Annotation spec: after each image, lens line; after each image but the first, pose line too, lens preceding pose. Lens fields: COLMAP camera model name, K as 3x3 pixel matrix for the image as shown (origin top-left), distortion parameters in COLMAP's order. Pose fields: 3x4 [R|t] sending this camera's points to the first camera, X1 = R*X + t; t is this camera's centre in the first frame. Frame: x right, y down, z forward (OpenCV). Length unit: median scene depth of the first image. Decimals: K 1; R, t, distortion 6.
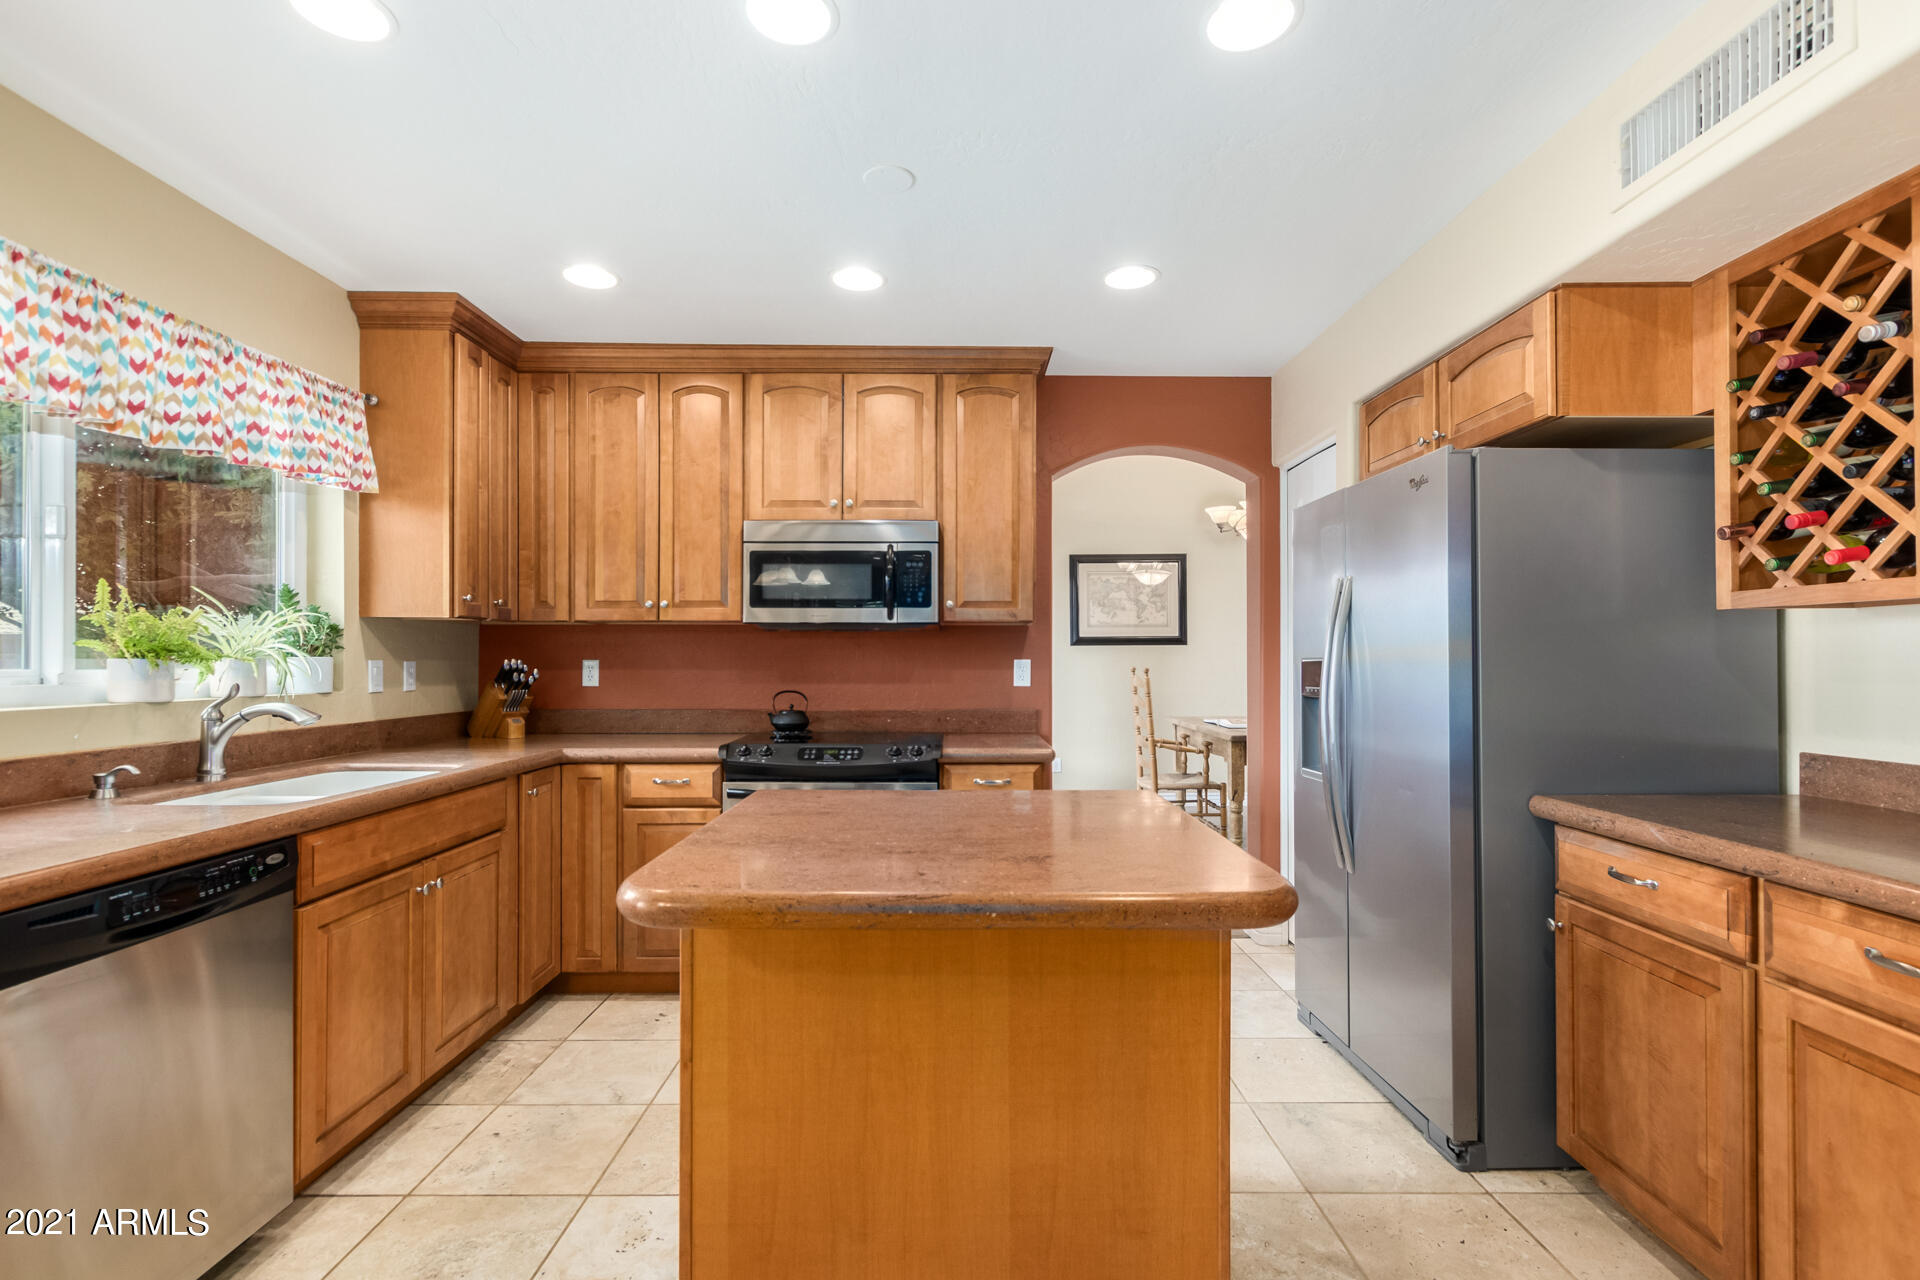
lens RADIAL K [[897.6, 0, 931.7], [0, 897.6, 645.9], [0, 0, 1]] dist [0.008090, -0.004556]
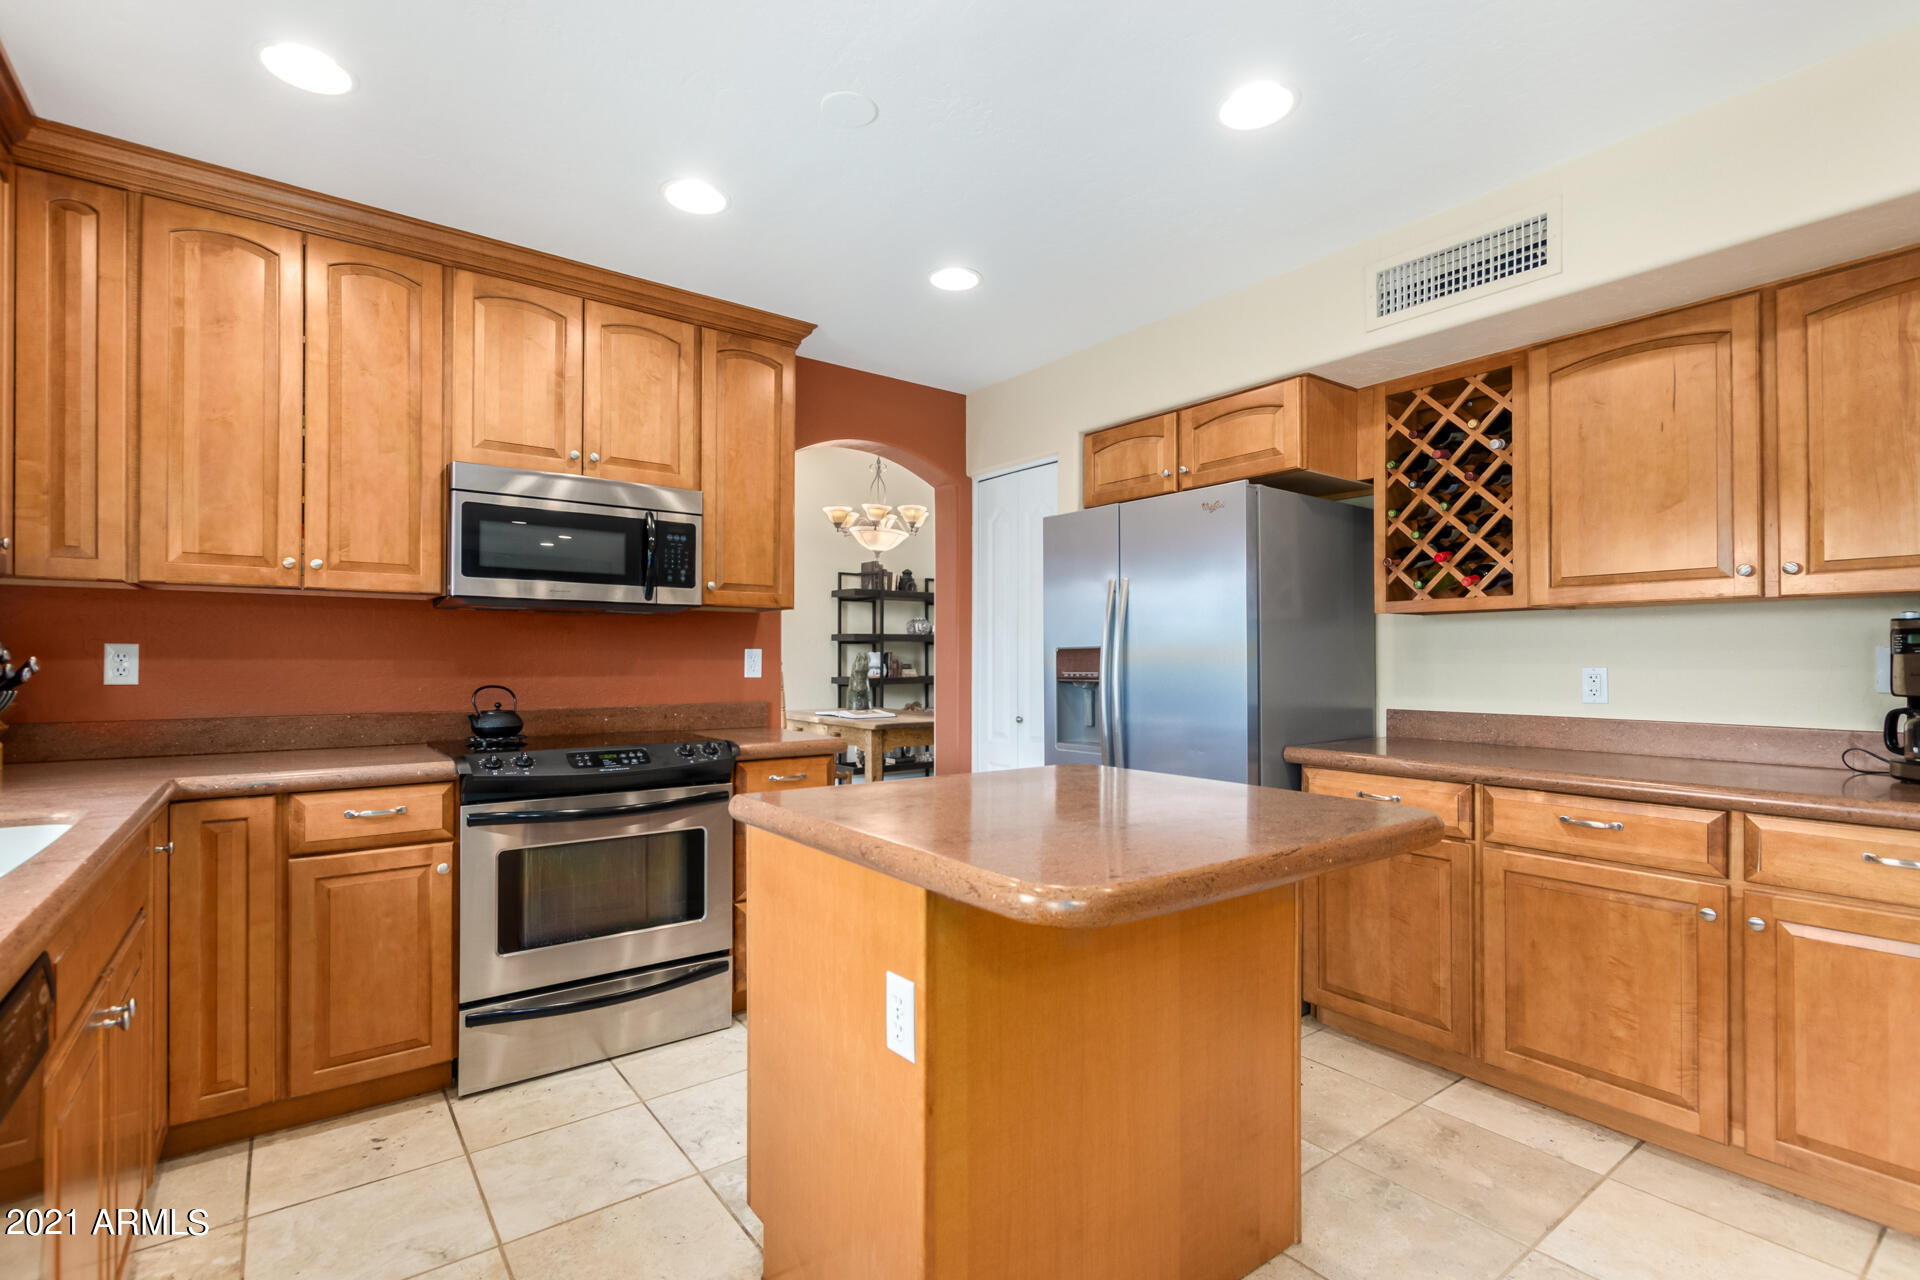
lens RADIAL K [[897.6, 0, 957.2], [0, 897.6, 651.1], [0, 0, 1]] dist [0.008090, -0.004556]
pose [[0.794349, 0.008268, 0.607405, -0.340200], [-0.010284, 0.999947, -0.000162, 0.017095], [-0.607375, -0.006118, 0.794392, 0.143420]]
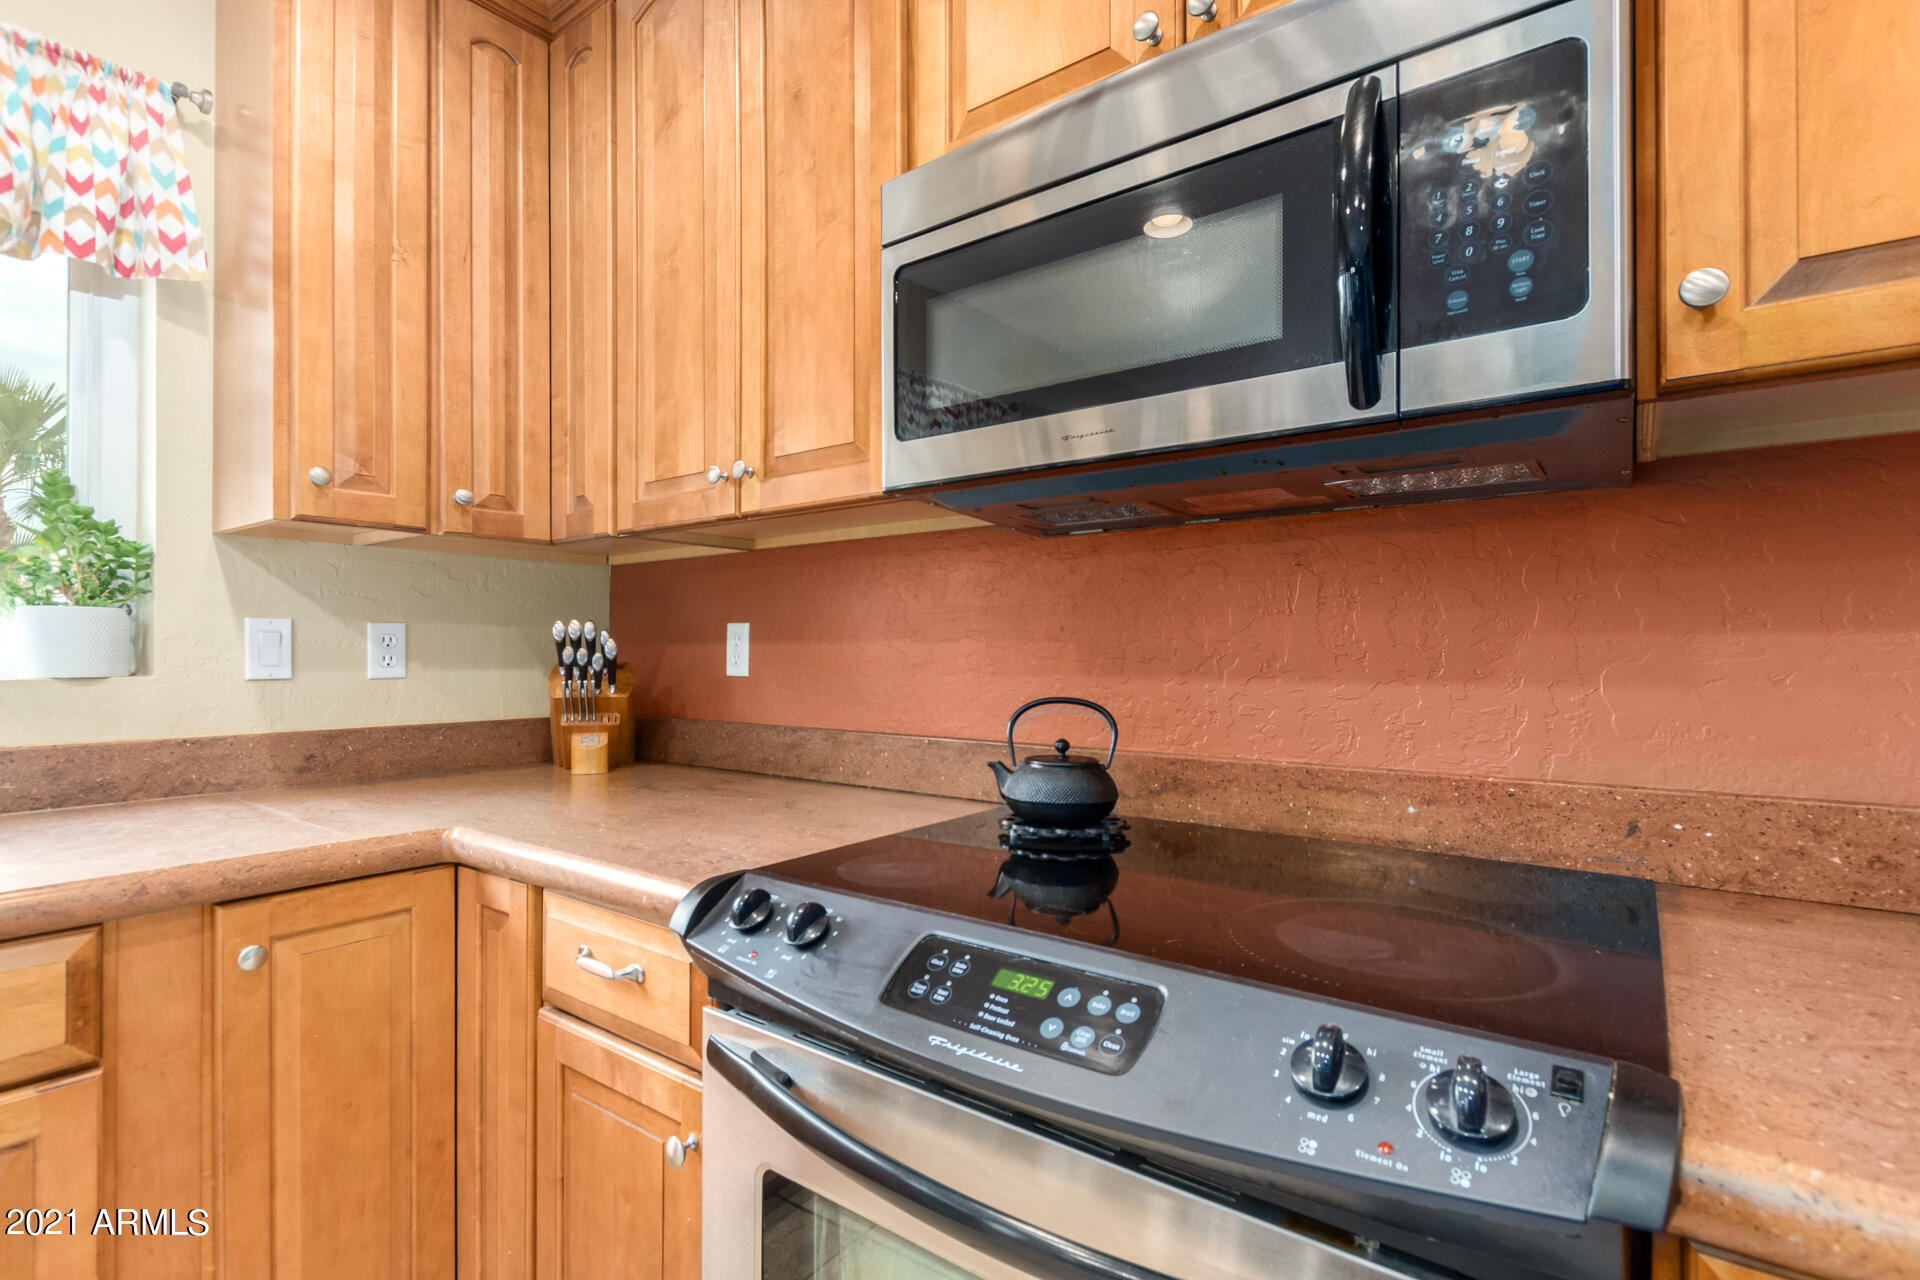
lens RADIAL K [[897.6, 0, 922.2], [0, 897.6, 642.3], [0, 0, 1]] dist [0.008090, -0.004556]
pose [[0.795732, -0.006710, -0.605611, 0.003055], [0.008768, 0.999961, 0.000441, 0.031060], [0.605585, -0.005661, 0.795760, 0.765300]]
